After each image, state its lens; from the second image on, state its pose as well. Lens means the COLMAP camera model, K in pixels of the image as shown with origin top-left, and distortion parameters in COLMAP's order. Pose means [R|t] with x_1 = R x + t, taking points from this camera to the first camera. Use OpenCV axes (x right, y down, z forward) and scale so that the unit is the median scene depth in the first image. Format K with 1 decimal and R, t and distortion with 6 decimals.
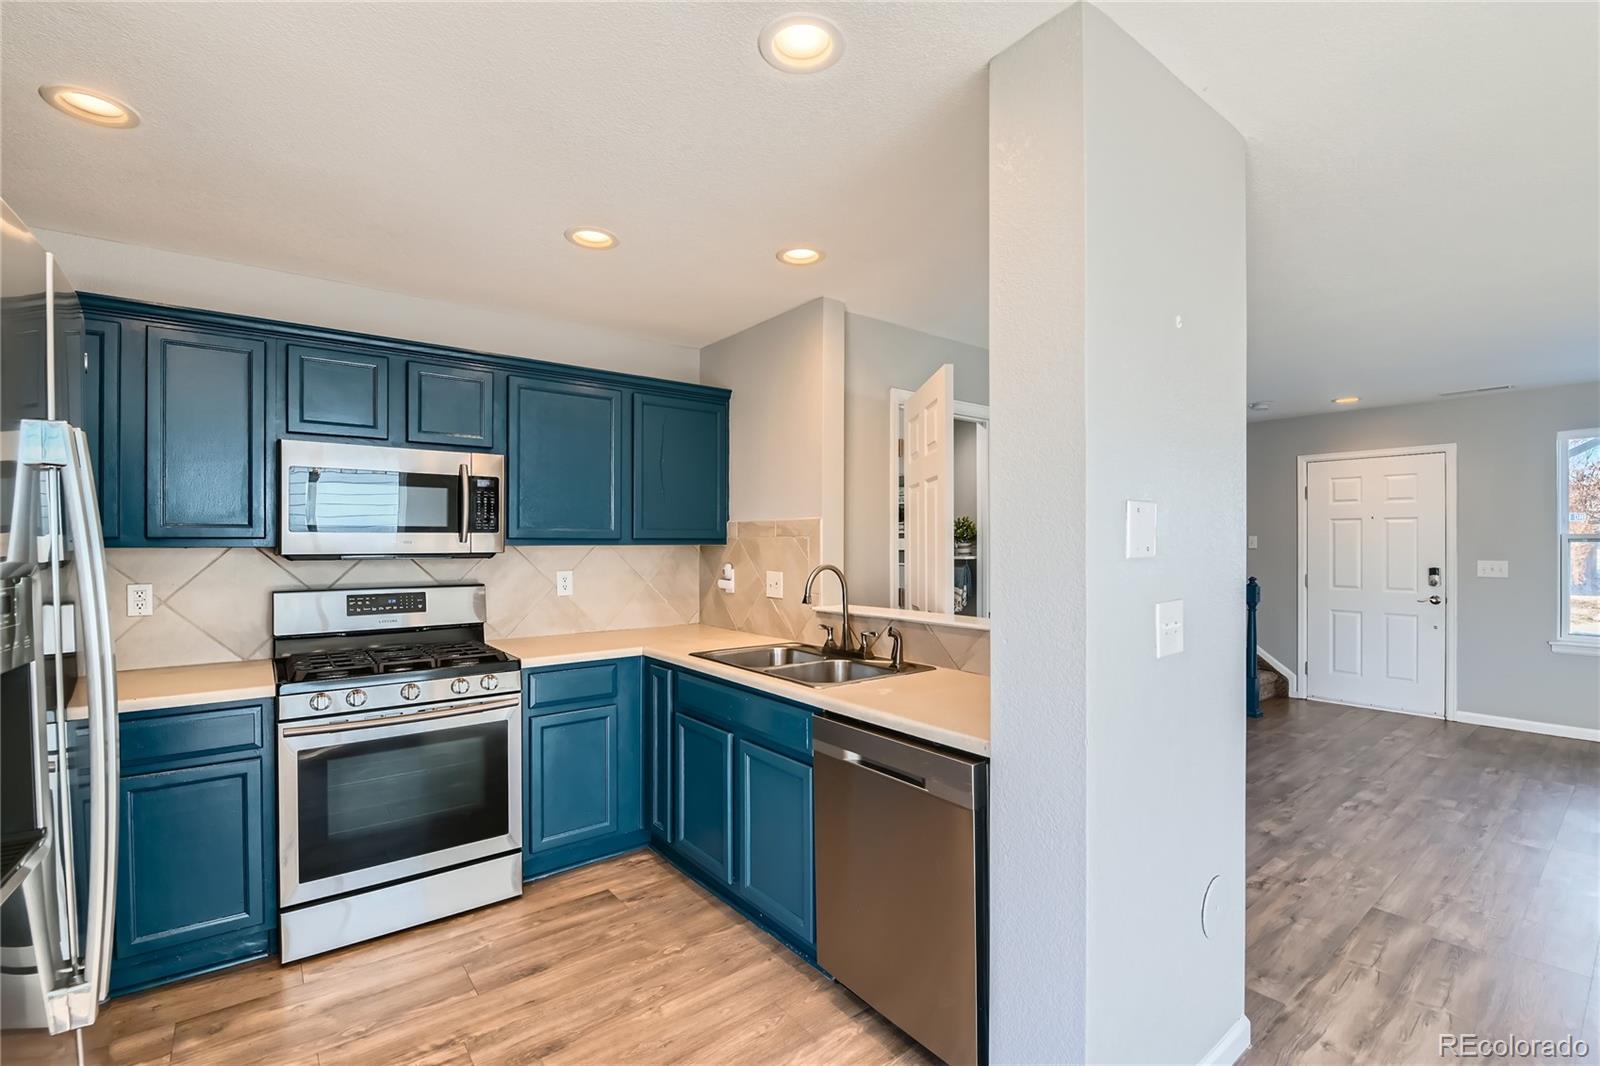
lens RADIAL K [[697.6, 0, 818.4], [0, 697.6, 541.0], [0, 0, 1]] dist [-0.020626, -0.000529]
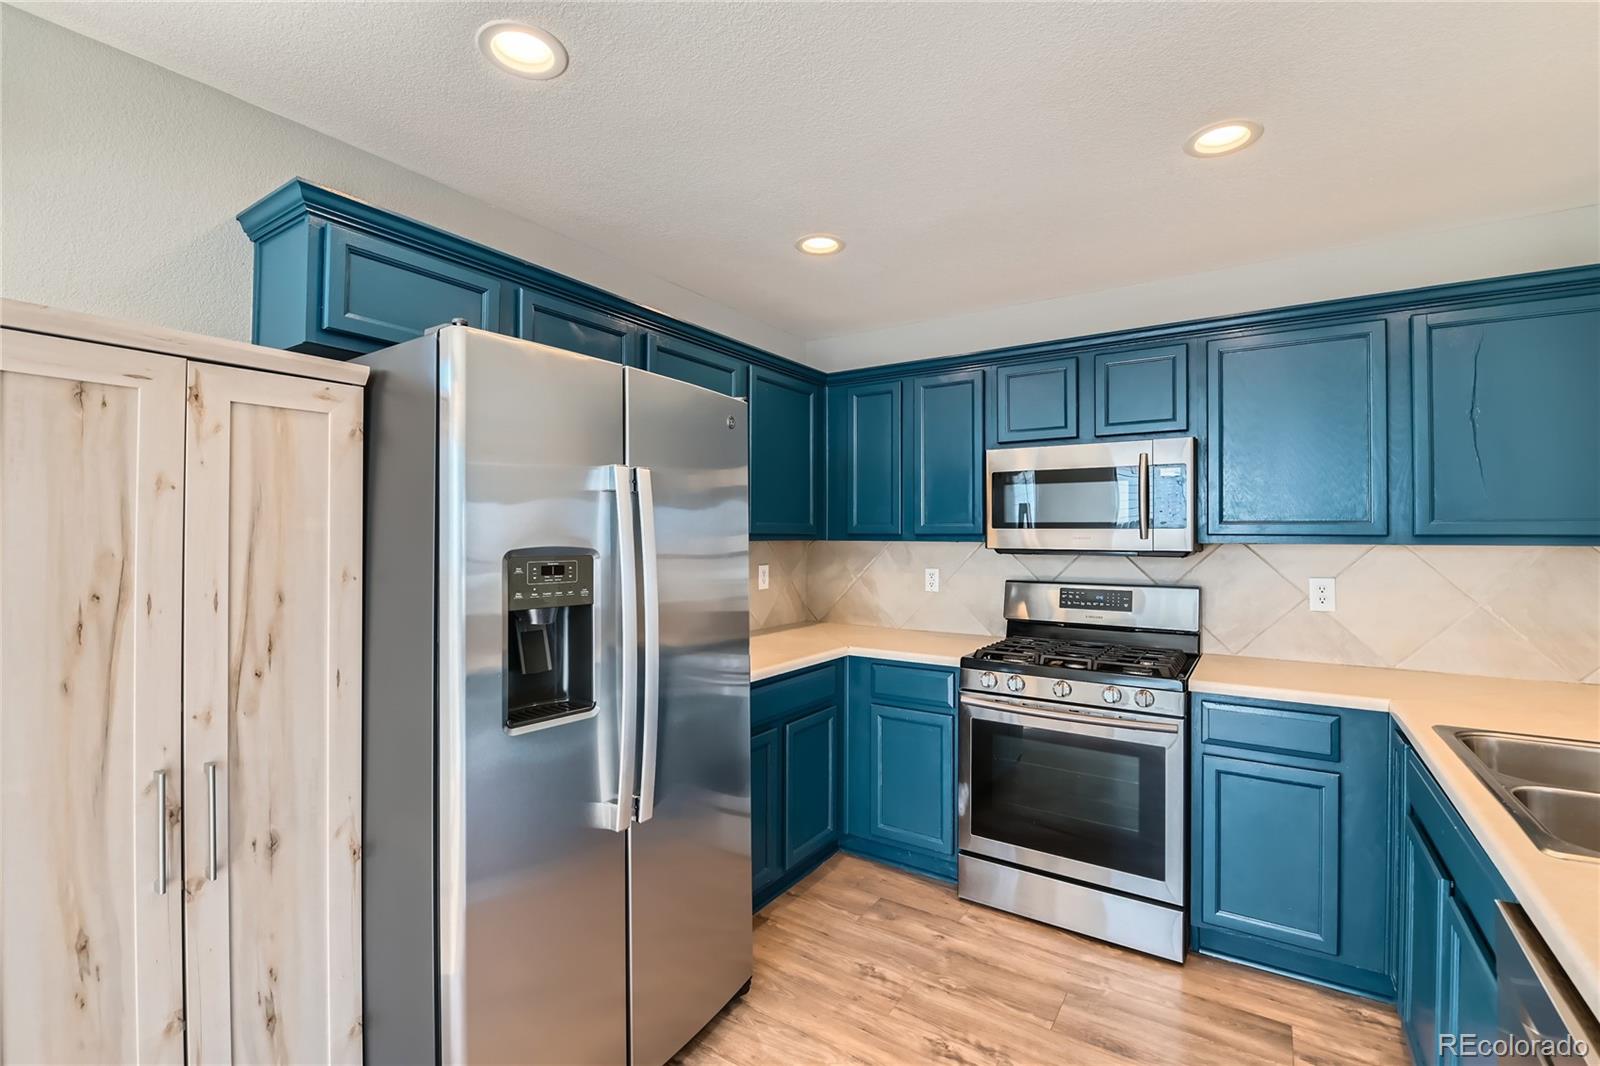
lens RADIAL K [[700.0, 0, 795.6], [0, 700.0, 527.7], [0, 0, 1]] dist [-0.016358, -0.000793]
pose [[0.307442, -0.008029, -0.951533, 0.211524], [-0.004757, 0.999939, -0.009975, -0.001360], [0.951555, 0.007593, 0.307385, 0.281668]]
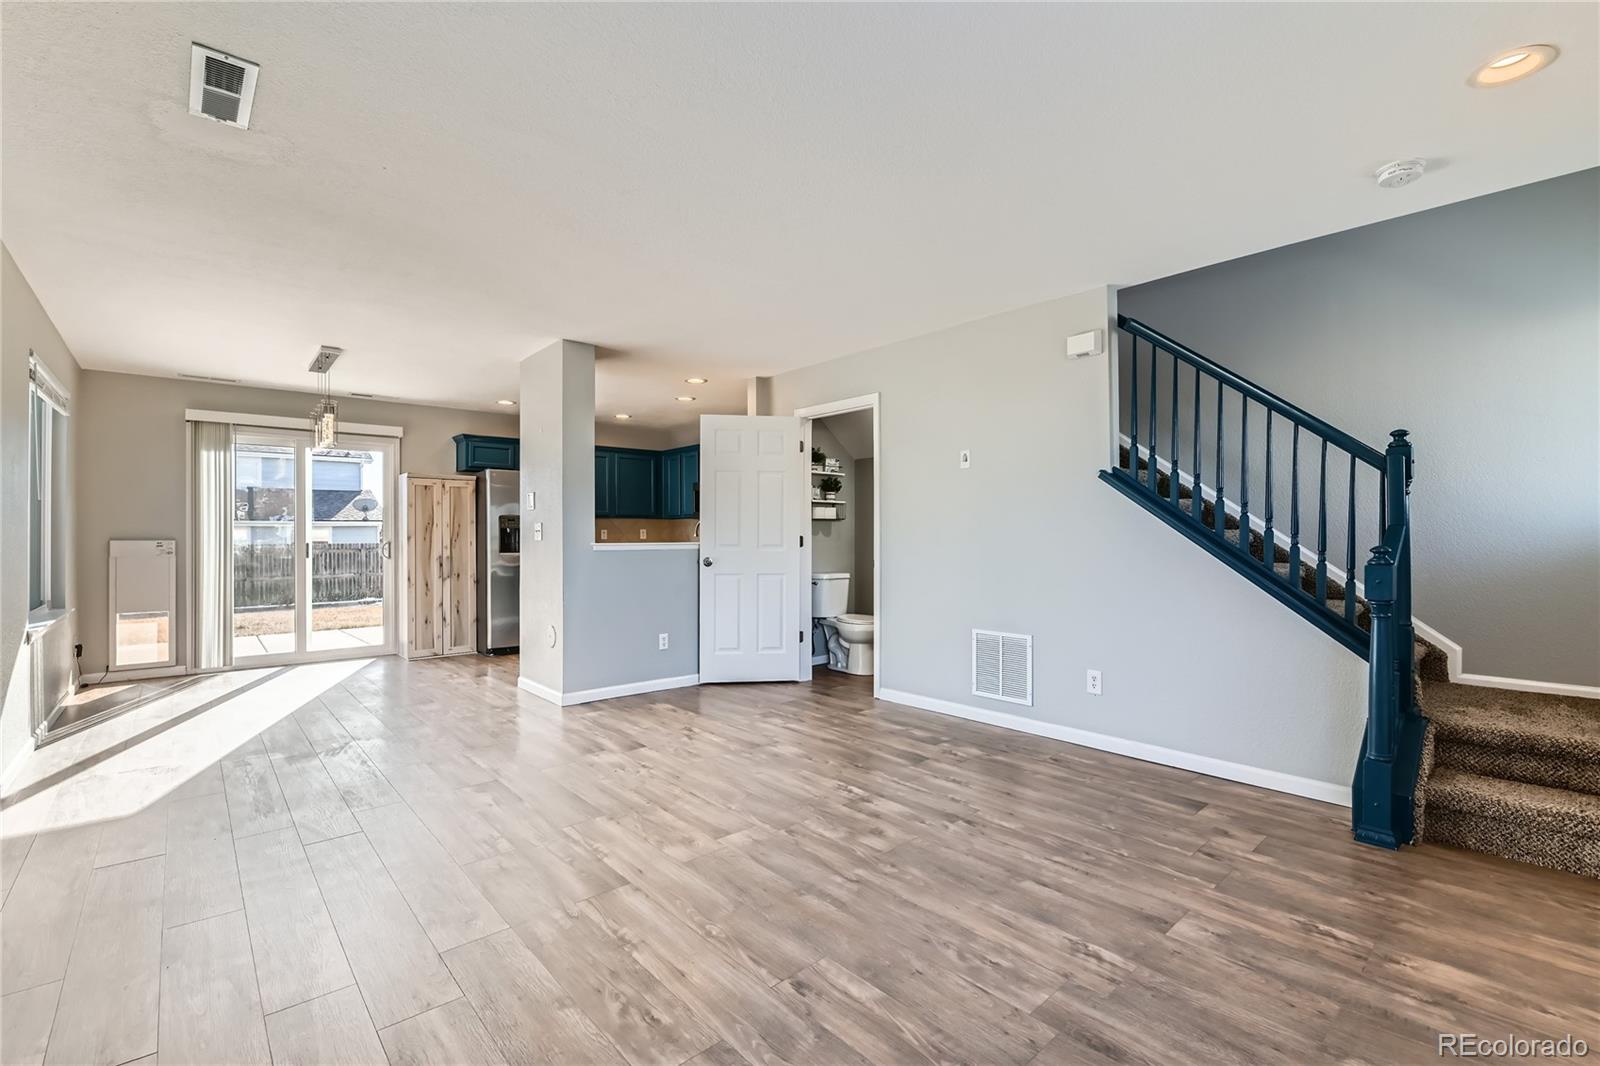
lens RADIAL K [[697.6, 0, 818.4], [0, 697.6, 541.0], [0, 0, 1]] dist [-0.020626, -0.000529]
pose [[0.072434, 0.002221, -0.997371, 2.032278], [-0.000627, 0.999997, 0.002181, 0.091042], [0.997373, 0.000468, 0.072435, 1.112765]]
